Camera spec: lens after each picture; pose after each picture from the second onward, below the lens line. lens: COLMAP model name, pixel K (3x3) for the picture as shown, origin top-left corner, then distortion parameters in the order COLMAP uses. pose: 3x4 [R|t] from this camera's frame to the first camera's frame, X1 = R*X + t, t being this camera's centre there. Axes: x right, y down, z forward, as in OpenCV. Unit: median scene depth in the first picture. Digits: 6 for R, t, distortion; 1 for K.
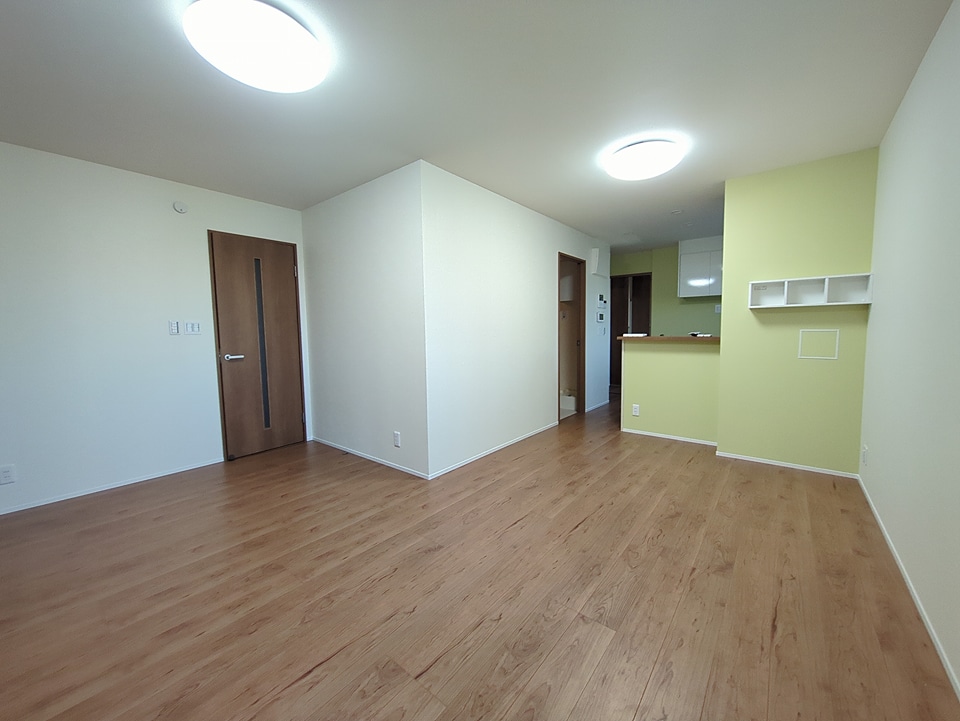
lens RADIAL K [[377.6, 0, 482.0], [0, 377.6, 360.0], [0, 0, 1]] dist [-0.004236, 0.000177]
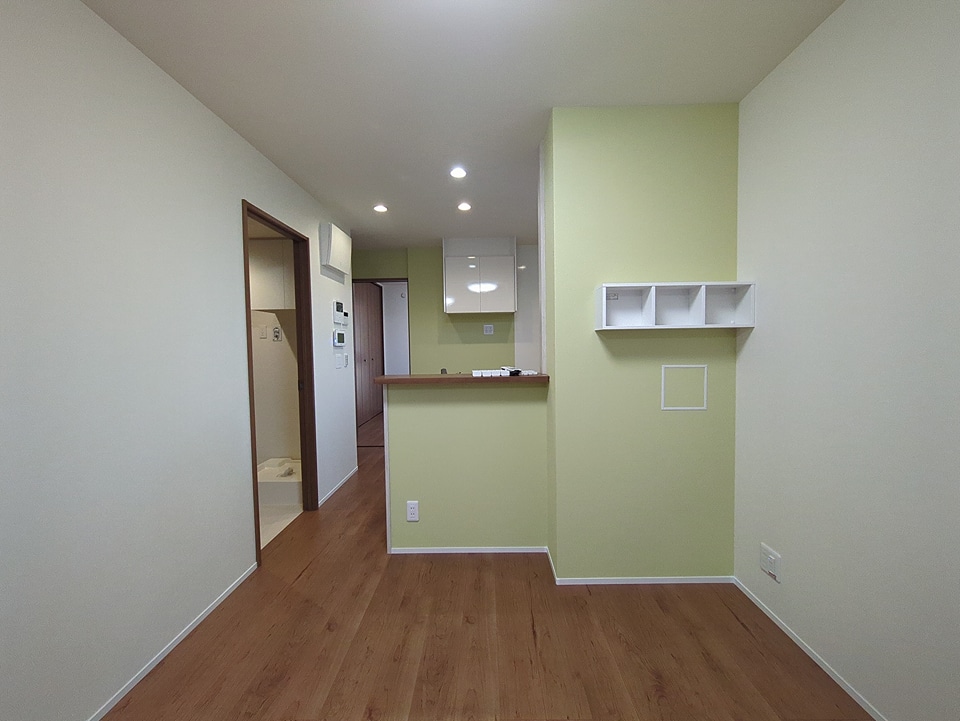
lens RADIAL K [[377.6, 0, 482.0], [0, 377.6, 360.0], [0, 0, 1]] dist [-0.004236, 0.000177]
pose [[0.787681, -0.022982, 0.615655, 0.205941], [0.052436, 0.998179, -0.029826, -0.083171], [-0.613848, 0.055775, 0.787451, 0.655912]]
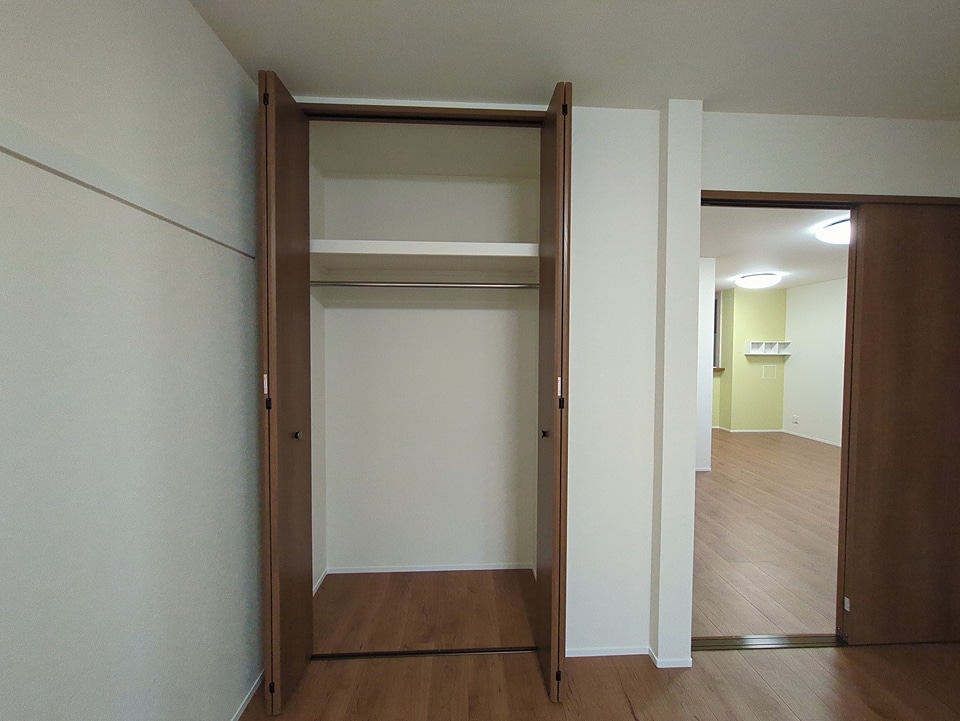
lens RADIAL K [[377.6, 0, 482.0], [0, 377.6, 360.0], [0, 0, 1]] dist [-0.004236, 0.000177]
pose [[0.750598, -0.001610, 0.660757, -1.672312], [0.036165, 0.998598, -0.038649, -0.081245], [-0.659769, 0.052906, 0.749604, 0.432982]]
